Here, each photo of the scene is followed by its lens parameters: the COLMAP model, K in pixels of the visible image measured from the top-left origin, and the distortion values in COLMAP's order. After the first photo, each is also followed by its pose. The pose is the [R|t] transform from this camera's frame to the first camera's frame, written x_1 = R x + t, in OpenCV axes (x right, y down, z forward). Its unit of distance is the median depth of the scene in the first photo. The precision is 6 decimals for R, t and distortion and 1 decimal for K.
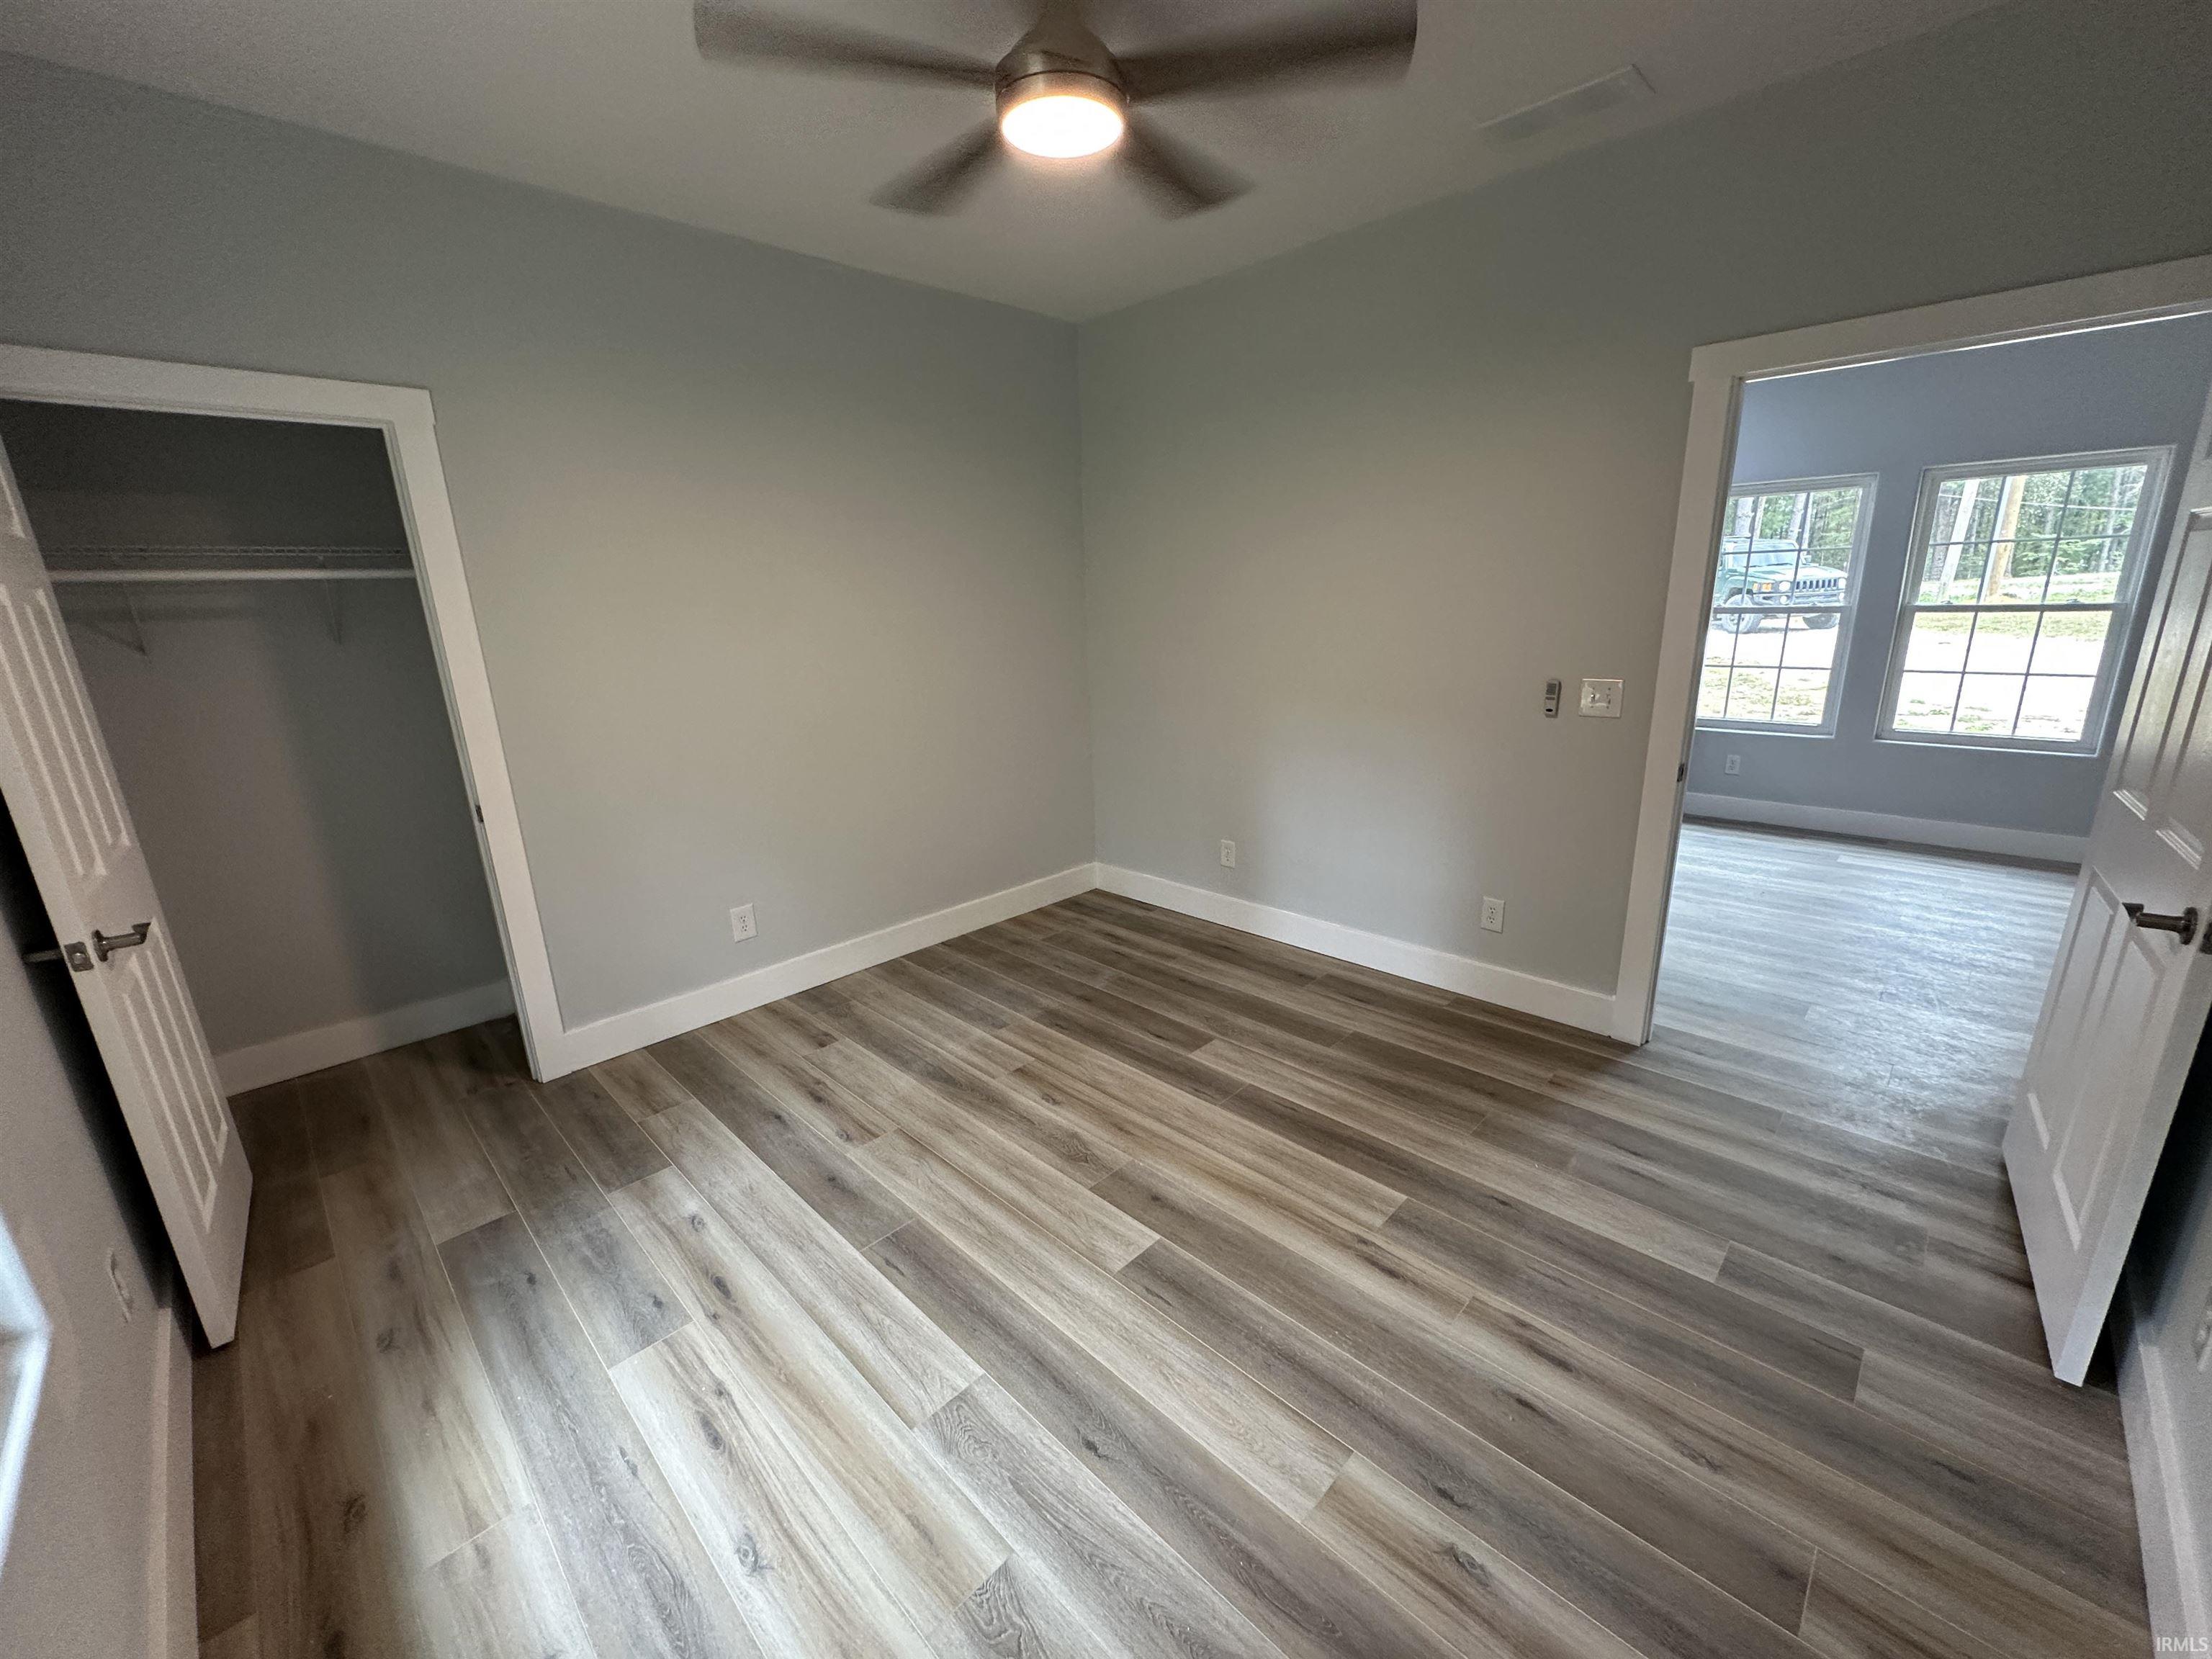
lens RADIAL K [[882.4, 0, 1107.4], [0, 882.4, 825.1], [0, 0, 1]] dist [-0.000984, -0.000079]
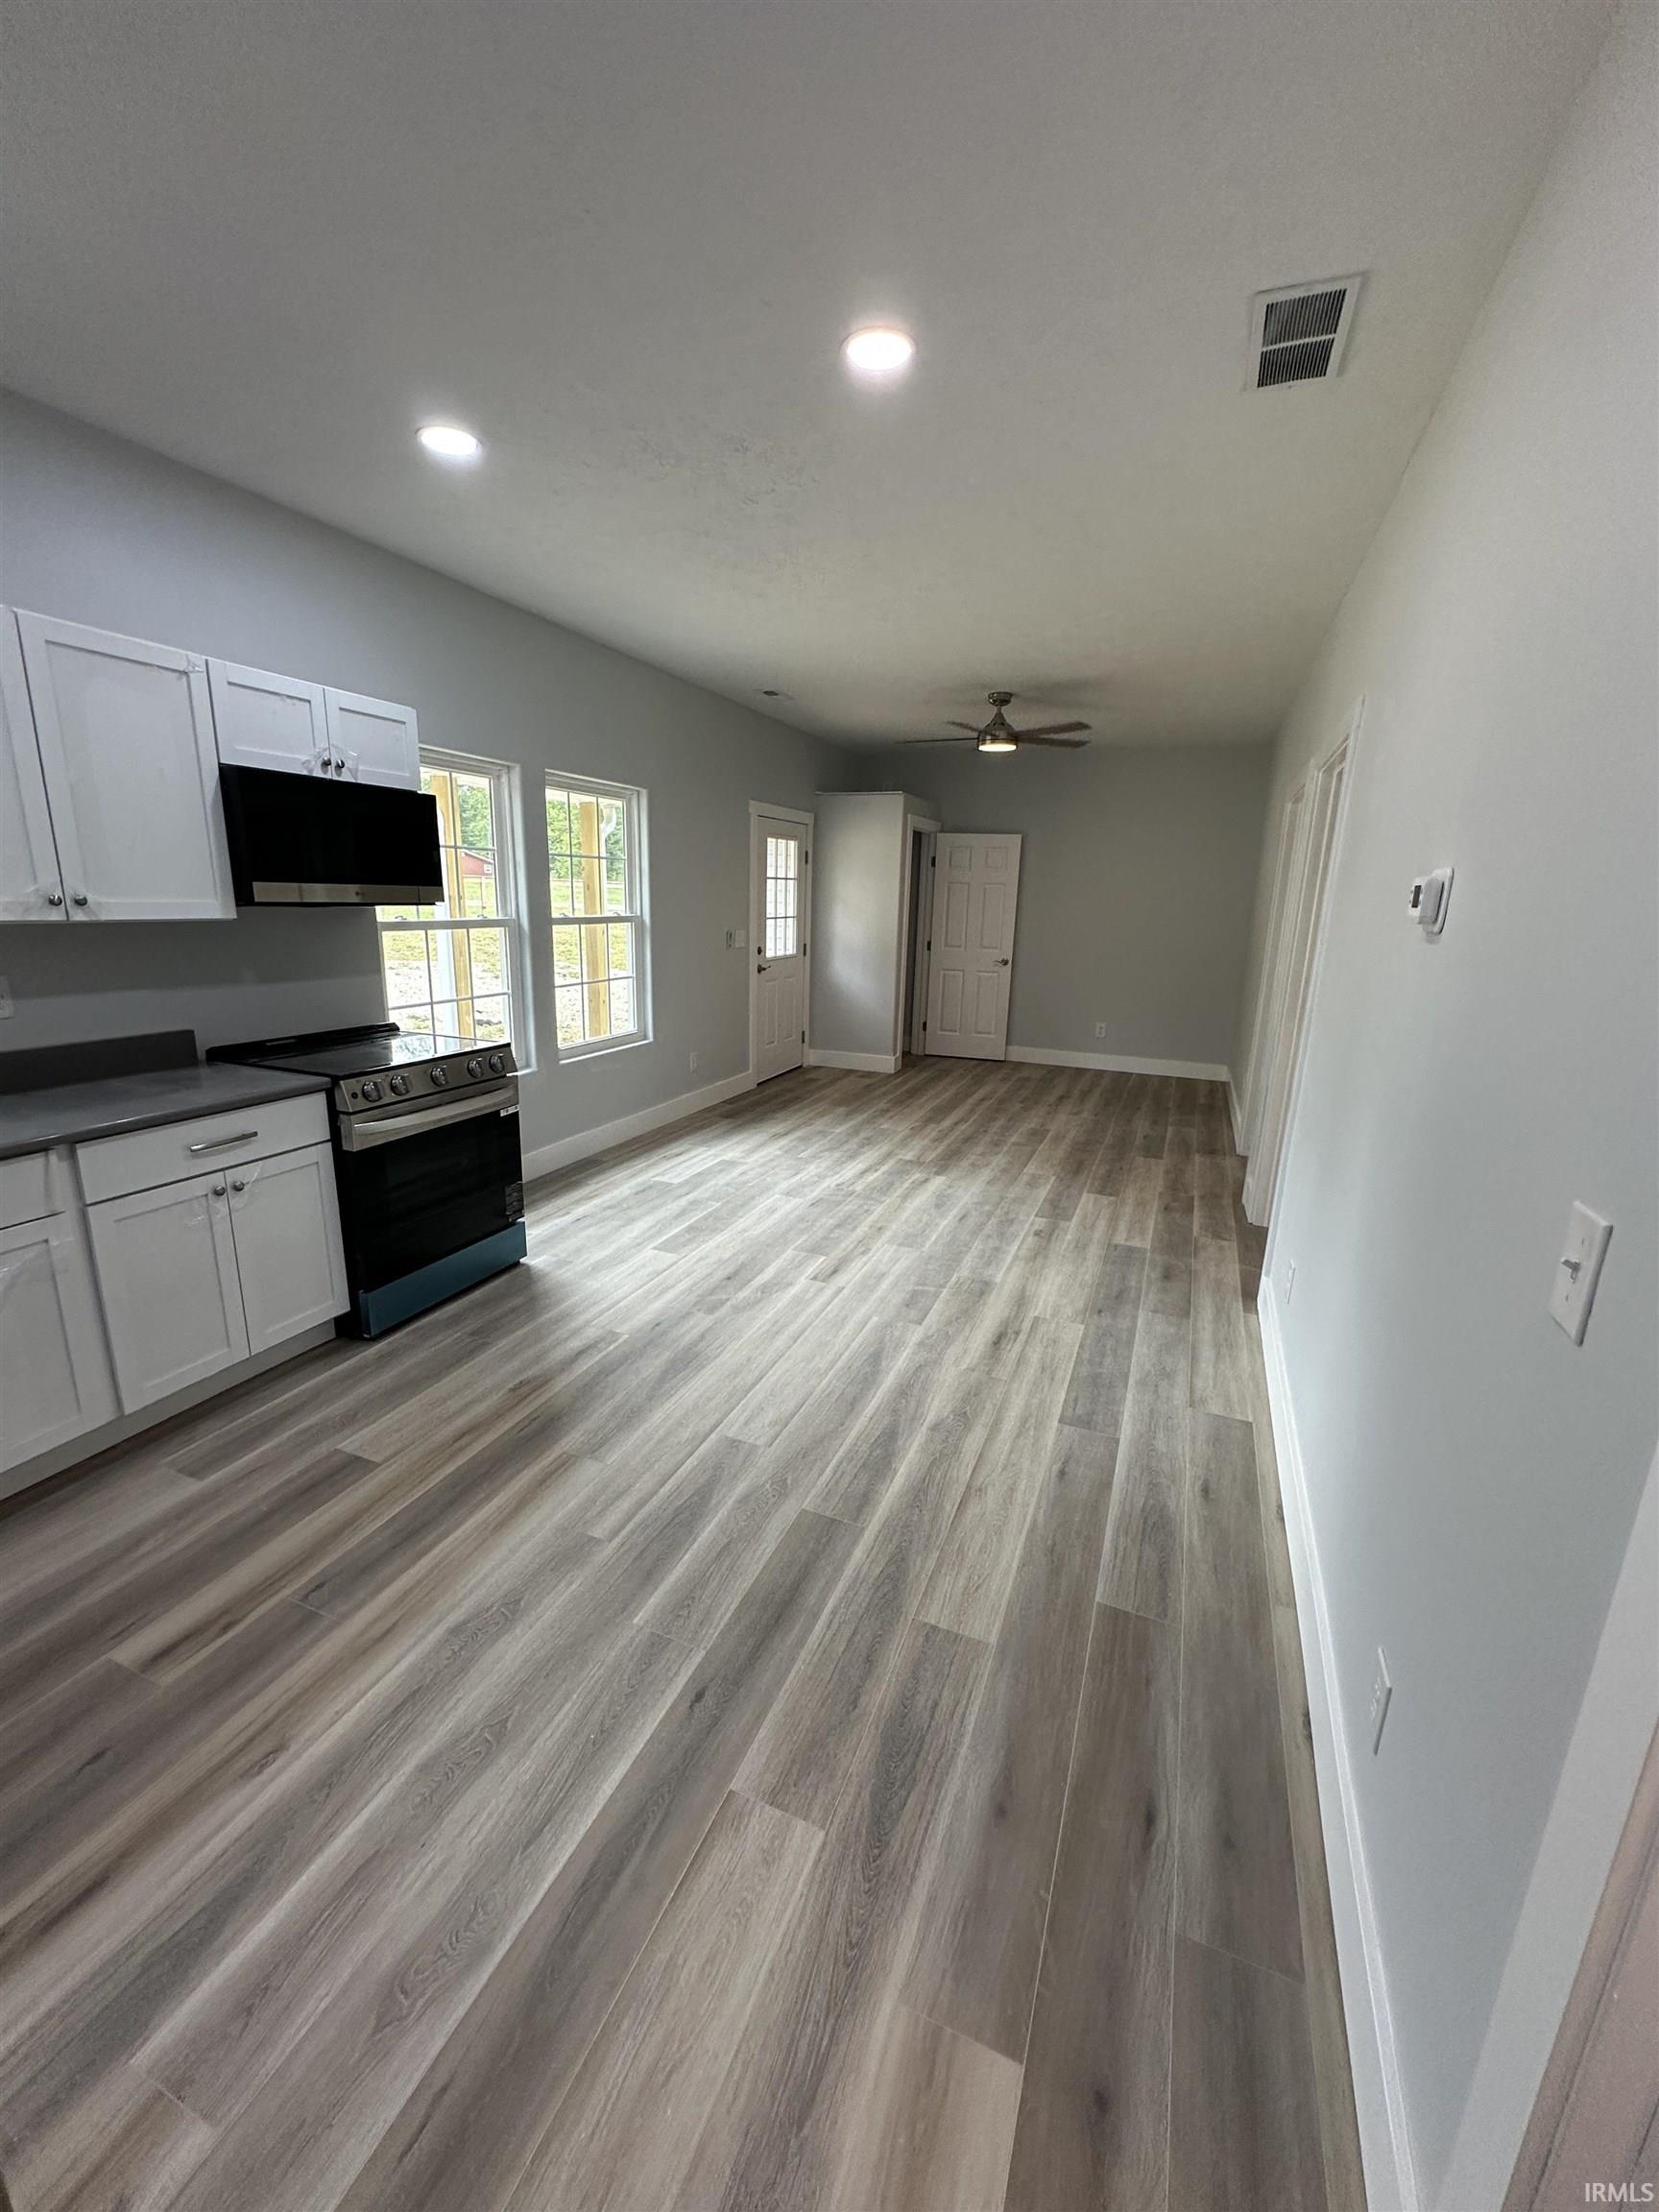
lens RADIAL K [[882.4, 0, 829.5], [0, 882.4, 1106.0], [0, 0, 1]] dist [-0.000984, -0.000079]
pose [[-0.375292, -0.198316, 0.905443, -0.081617], [0.222282, 0.929083, 0.295626, -0.270593], [-0.899859, 0.312210, -0.304596, 1.066111]]
